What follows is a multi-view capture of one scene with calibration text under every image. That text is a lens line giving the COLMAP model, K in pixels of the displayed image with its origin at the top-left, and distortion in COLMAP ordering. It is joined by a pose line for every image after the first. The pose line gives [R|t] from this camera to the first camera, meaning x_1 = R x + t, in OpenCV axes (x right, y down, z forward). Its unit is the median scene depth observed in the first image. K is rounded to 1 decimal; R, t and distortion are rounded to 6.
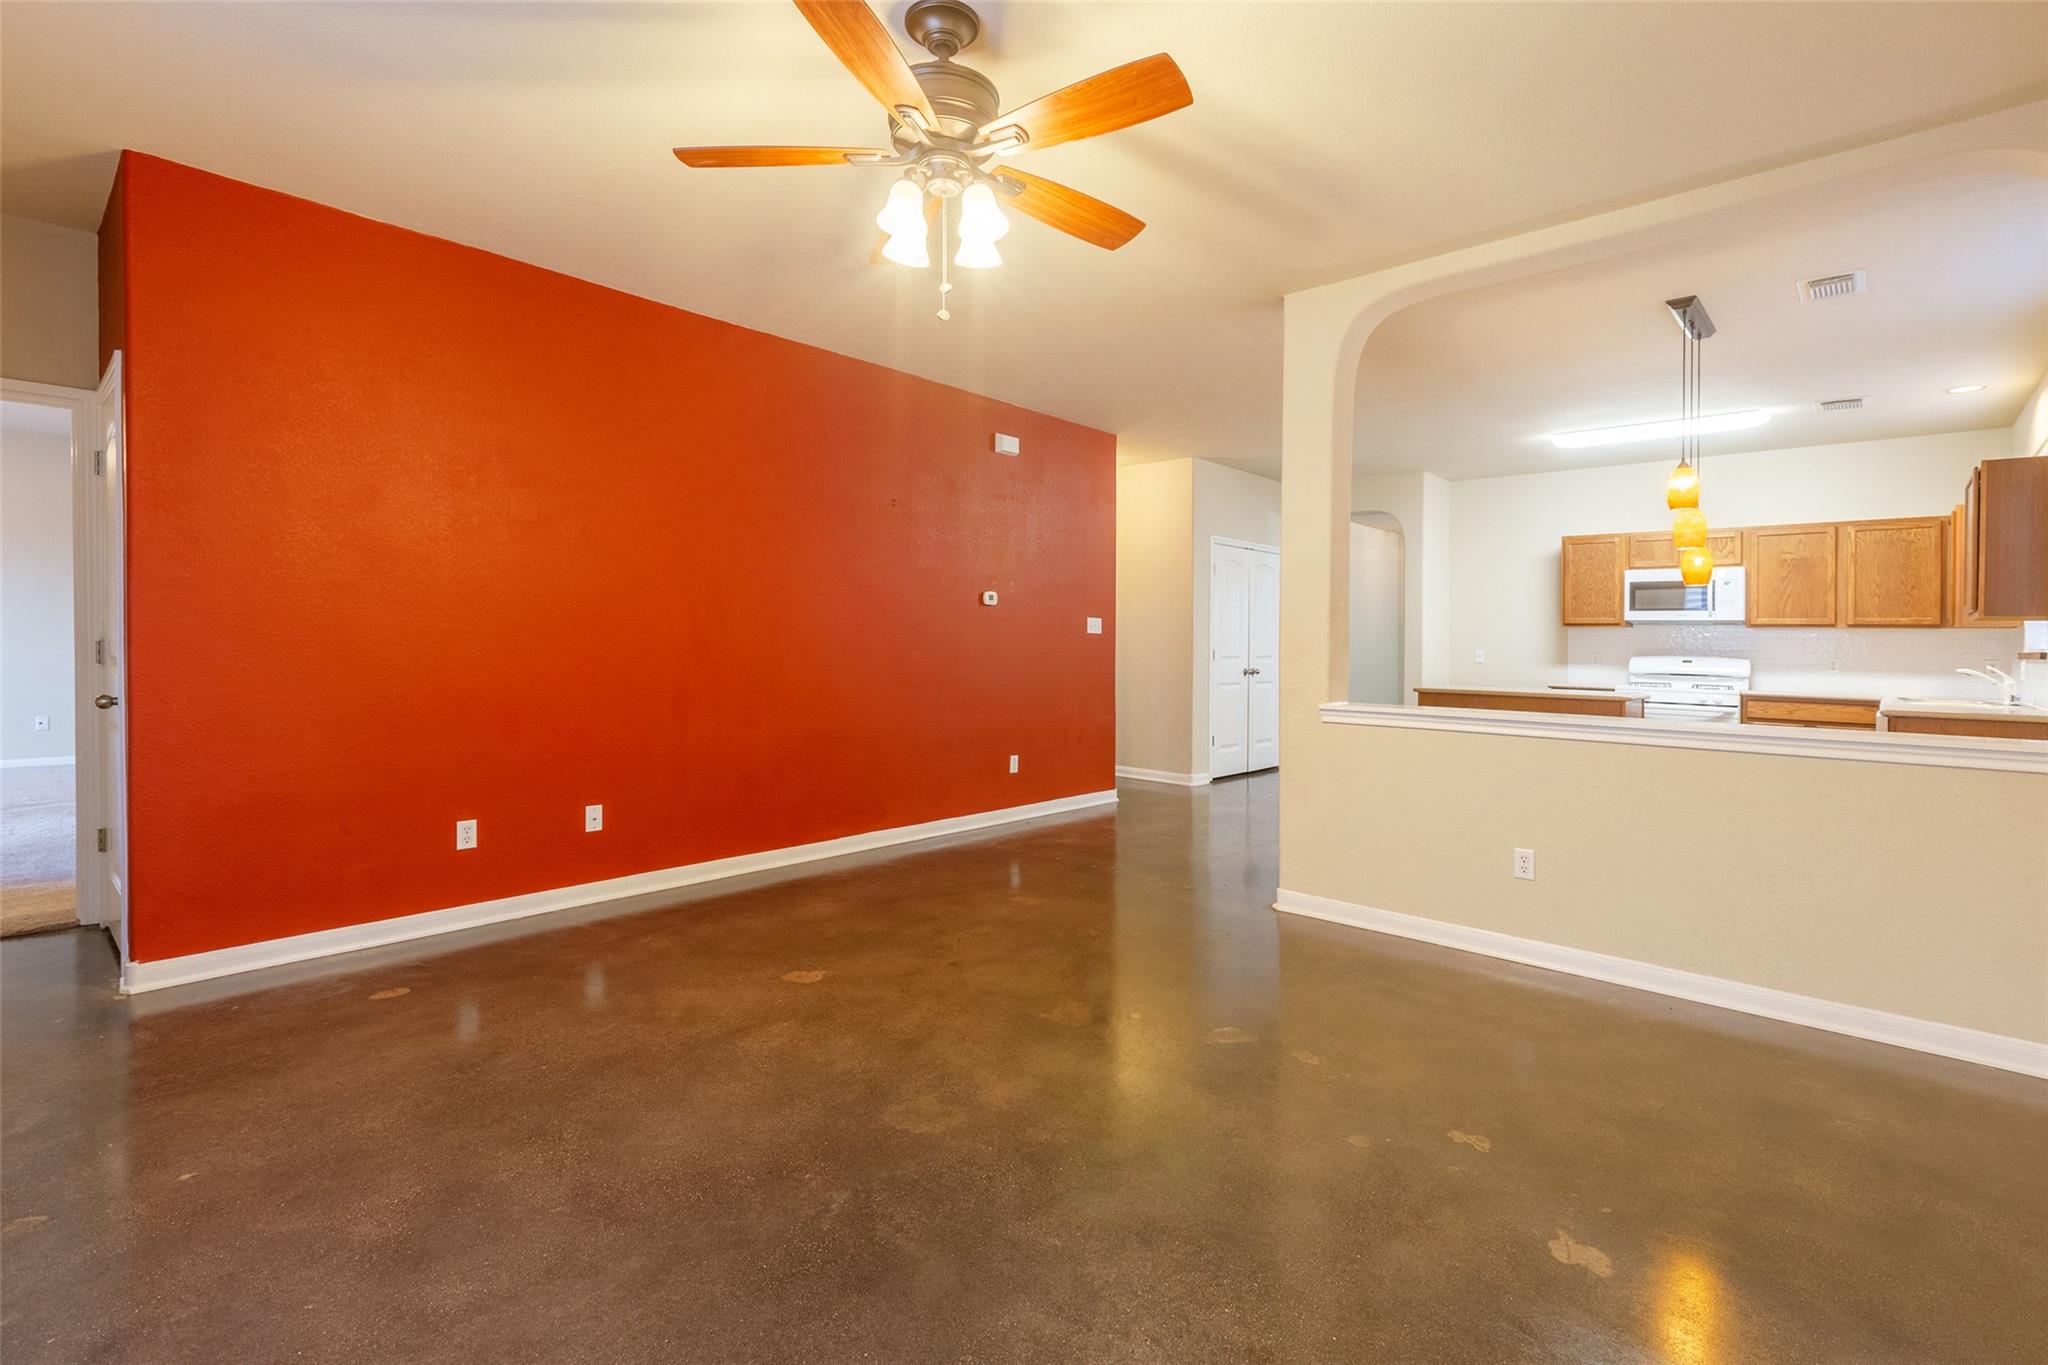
lens RADIAL K [[930.0, 0, 1017.3], [0, 930.0, 627.1], [0, 0, 1]] dist [0.009615, -0.006619]
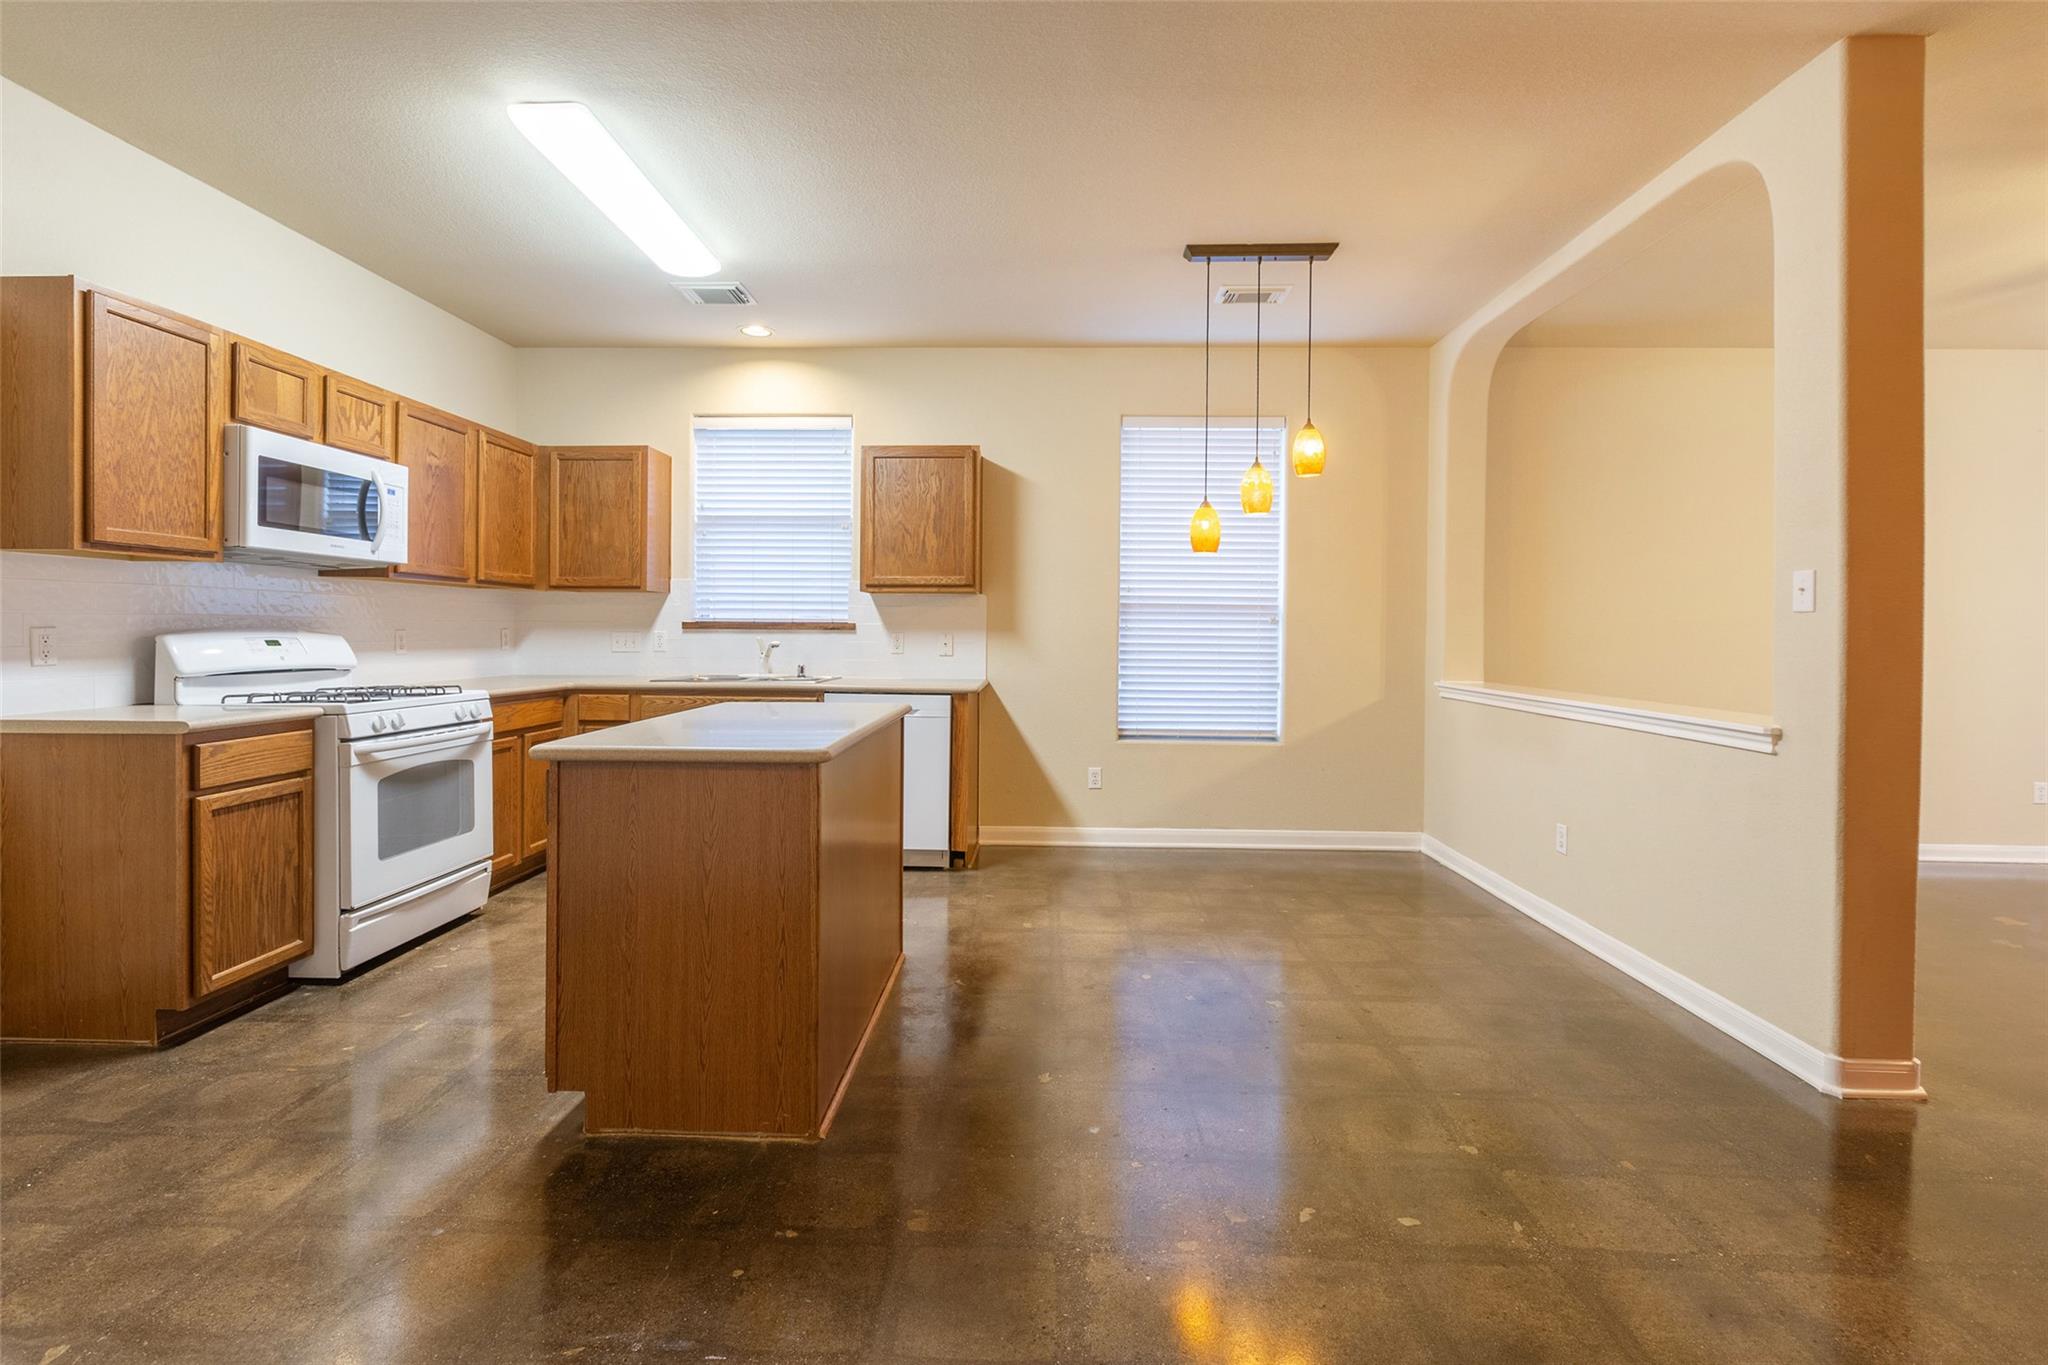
lens RADIAL K [[943.3, 0, 1042.2], [0, 943.3, 610.7], [0, 0, 1]] dist [-0.000421, -0.000702]
pose [[-0.666892, -0.005206, 0.745136, 0.119757], [-0.030611, 0.999323, -0.020415, 0.020038], [-0.744526, -0.036425, -0.666600, 1.107814]]
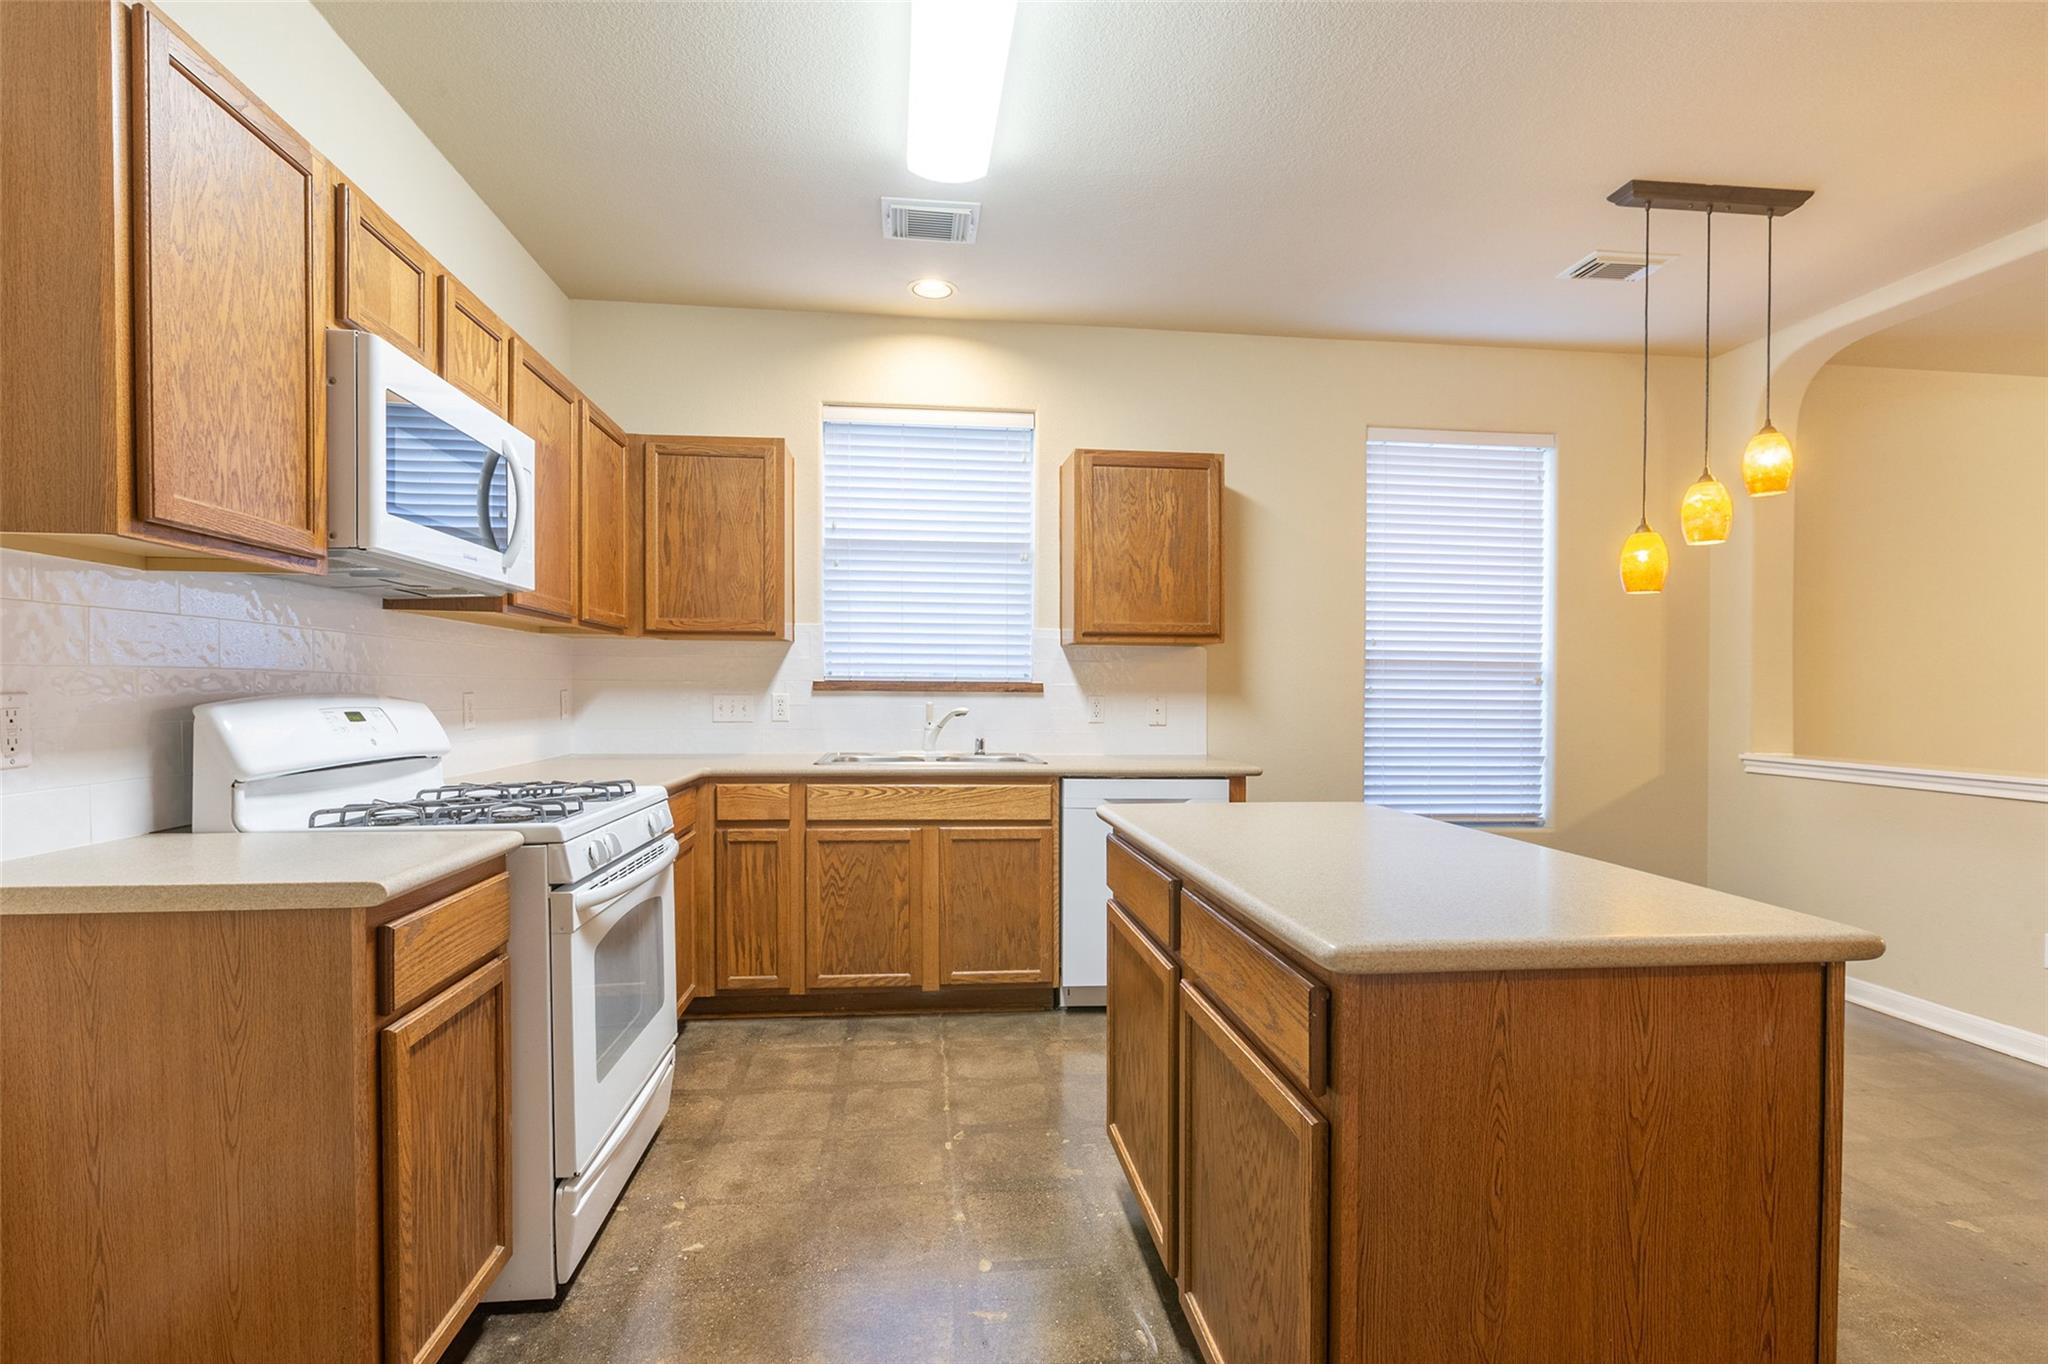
lens RADIAL K [[965.7, 0, 1024.0], [0, 965.7, 682.0], [0, 0, 1]] dist [-0.000403, 0.000141]
pose [[-0.761326, -0.017324, 0.648137, 0.407638], [-0.031673, 0.999443, -0.010489, 0.024997], [-0.647595, -0.028514, -0.761451, 1.175066]]
